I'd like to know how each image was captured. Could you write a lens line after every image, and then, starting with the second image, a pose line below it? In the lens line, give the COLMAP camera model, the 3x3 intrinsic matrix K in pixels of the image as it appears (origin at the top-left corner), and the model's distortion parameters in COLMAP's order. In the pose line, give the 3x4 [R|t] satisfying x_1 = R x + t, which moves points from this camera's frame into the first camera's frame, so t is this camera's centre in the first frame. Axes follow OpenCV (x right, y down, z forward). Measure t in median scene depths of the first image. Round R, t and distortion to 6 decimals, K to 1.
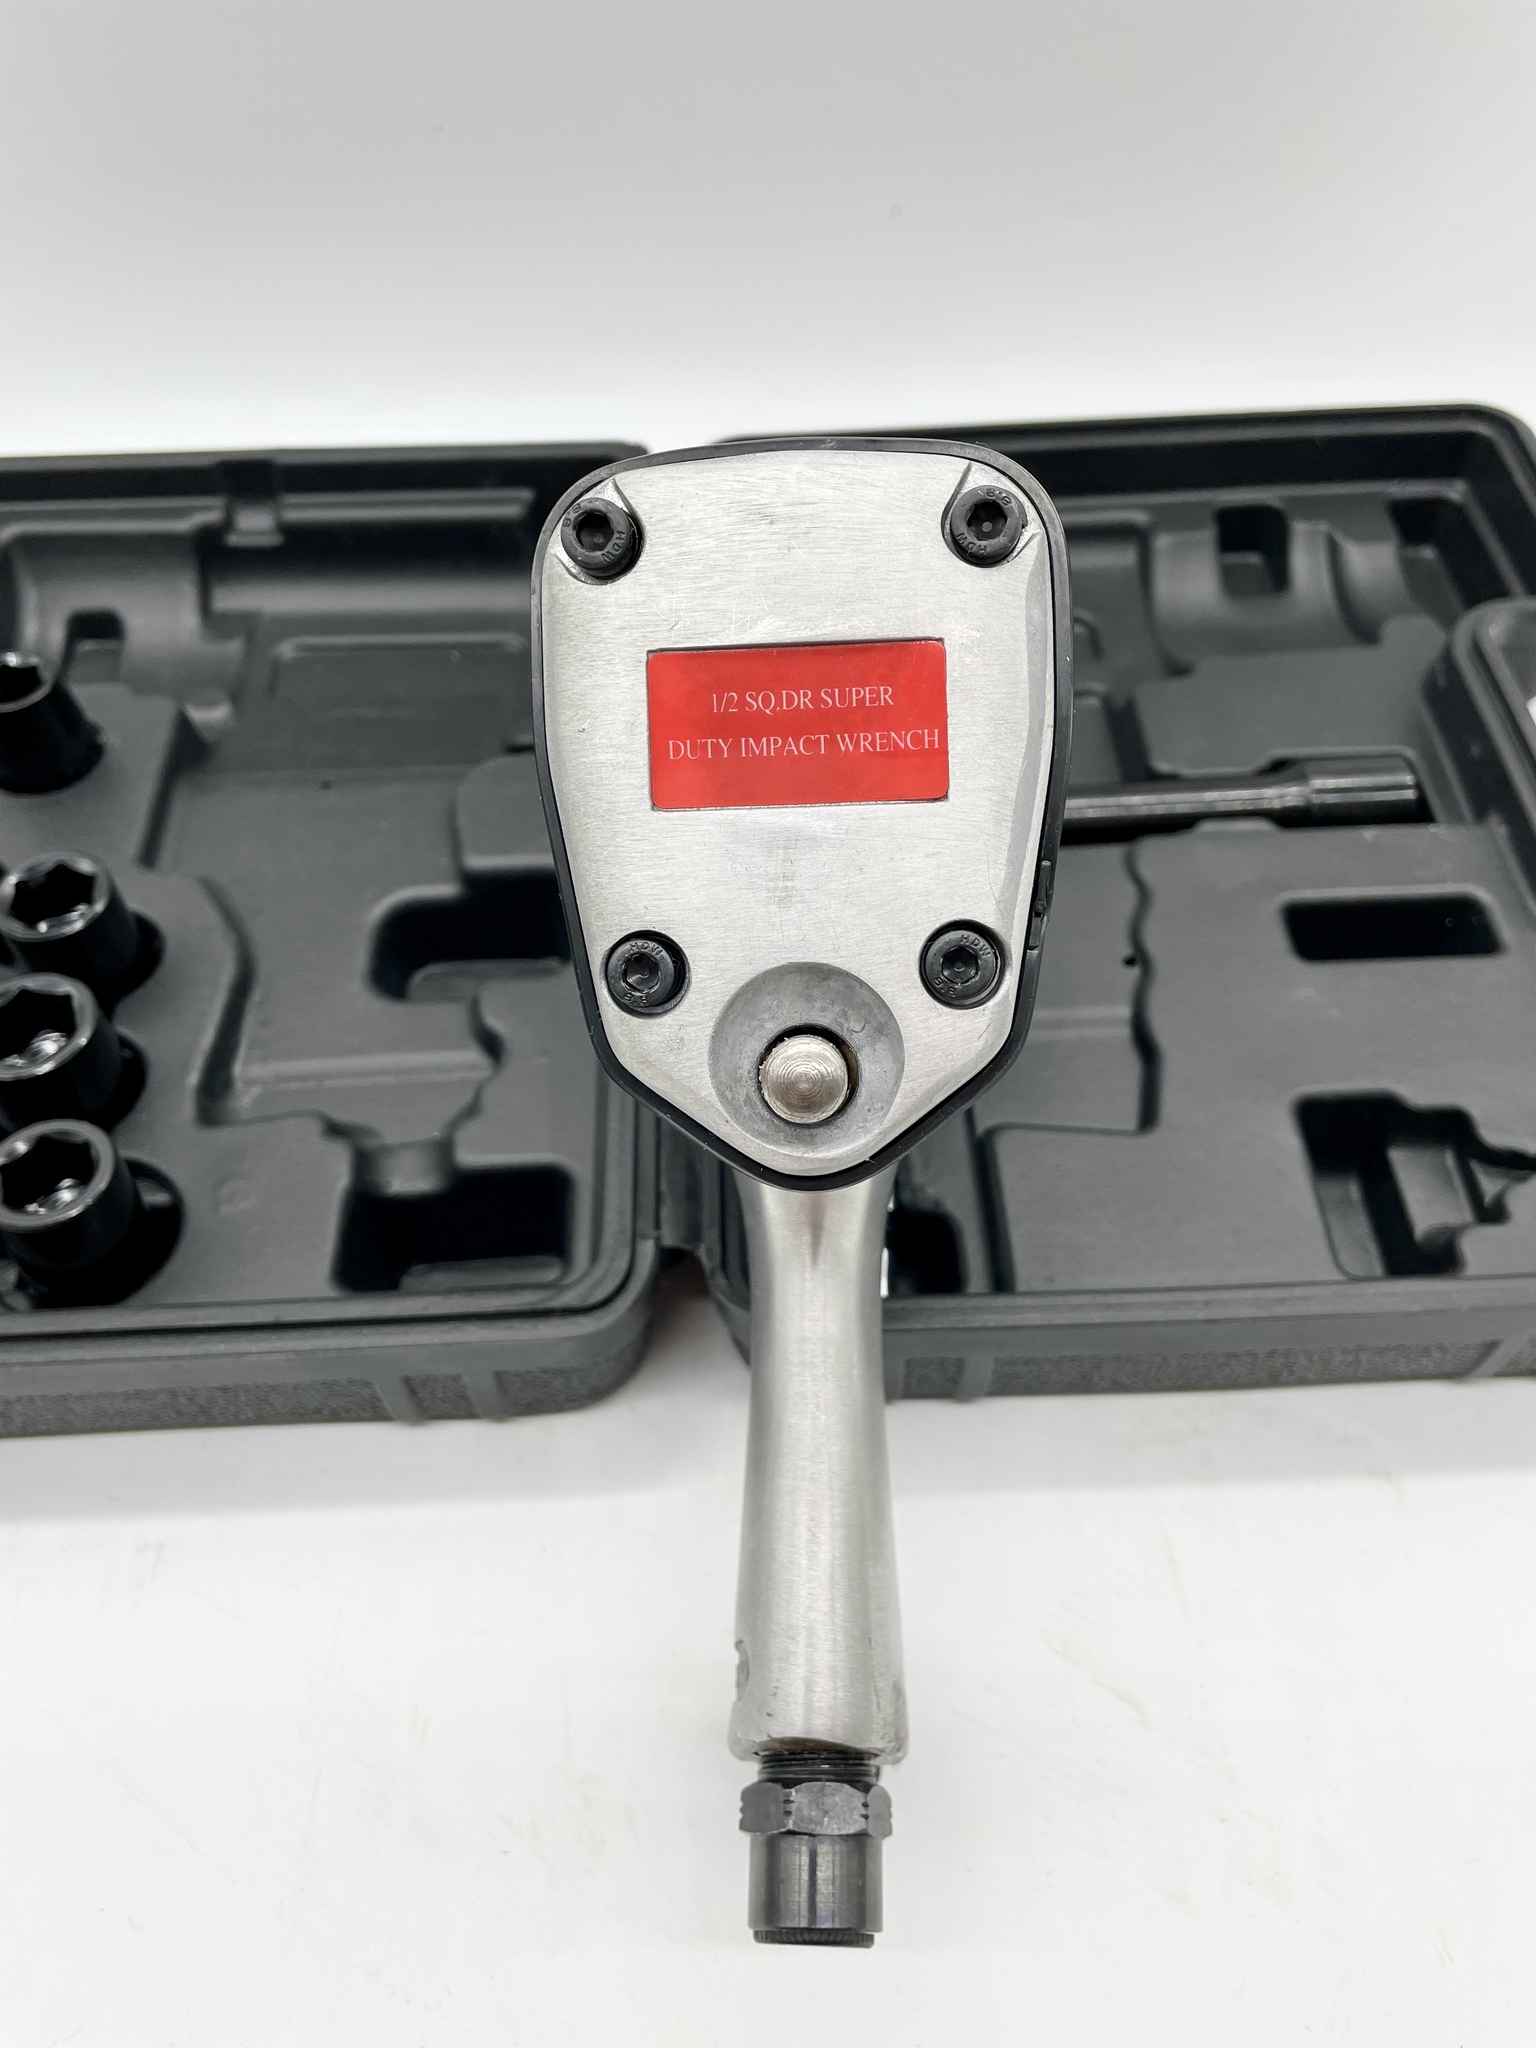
lens RADIAL K [[1582.8, 0, 768.0], [0, 1582.8, 1024.0], [0, 0, 1]] dist [-0.002116, 0.001371]
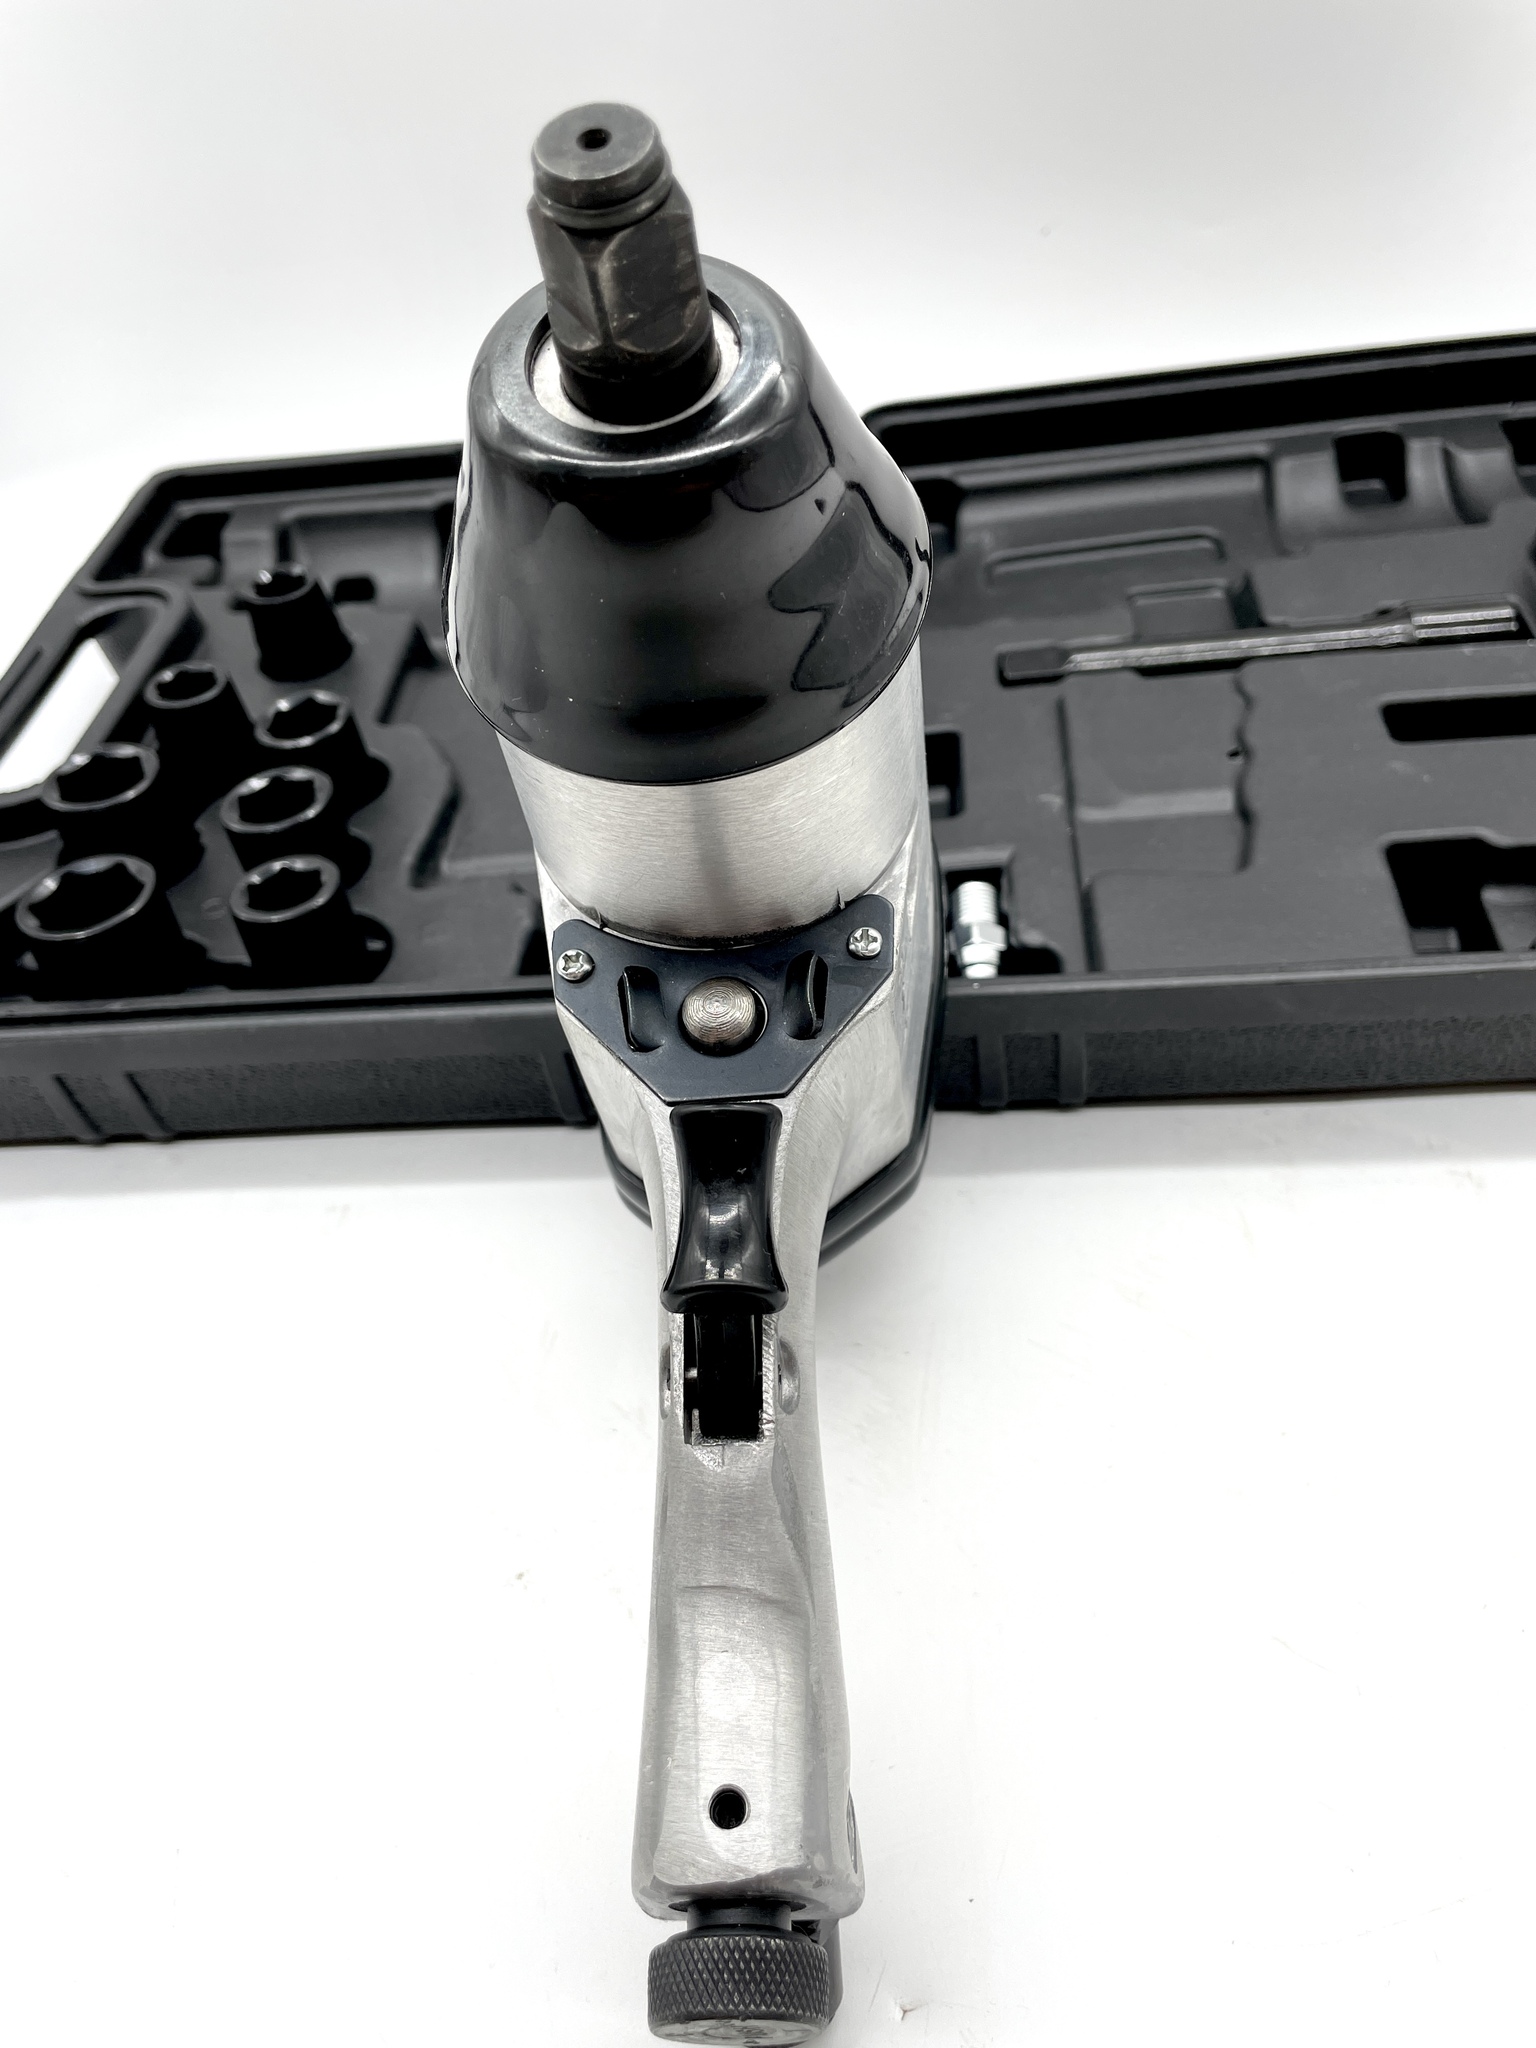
lens RADIAL K [[1582.8, 0, 768.0], [0, 1582.8, 1024.0], [0, 0, 1]] dist [-0.002116, 0.001371]
pose [[0.988366, -0.016664, -0.151178, 0.061035], [-0.003932, 0.990848, -0.134925, 0.243349], [0.152042, 0.133950, 0.979255, -0.076238]]
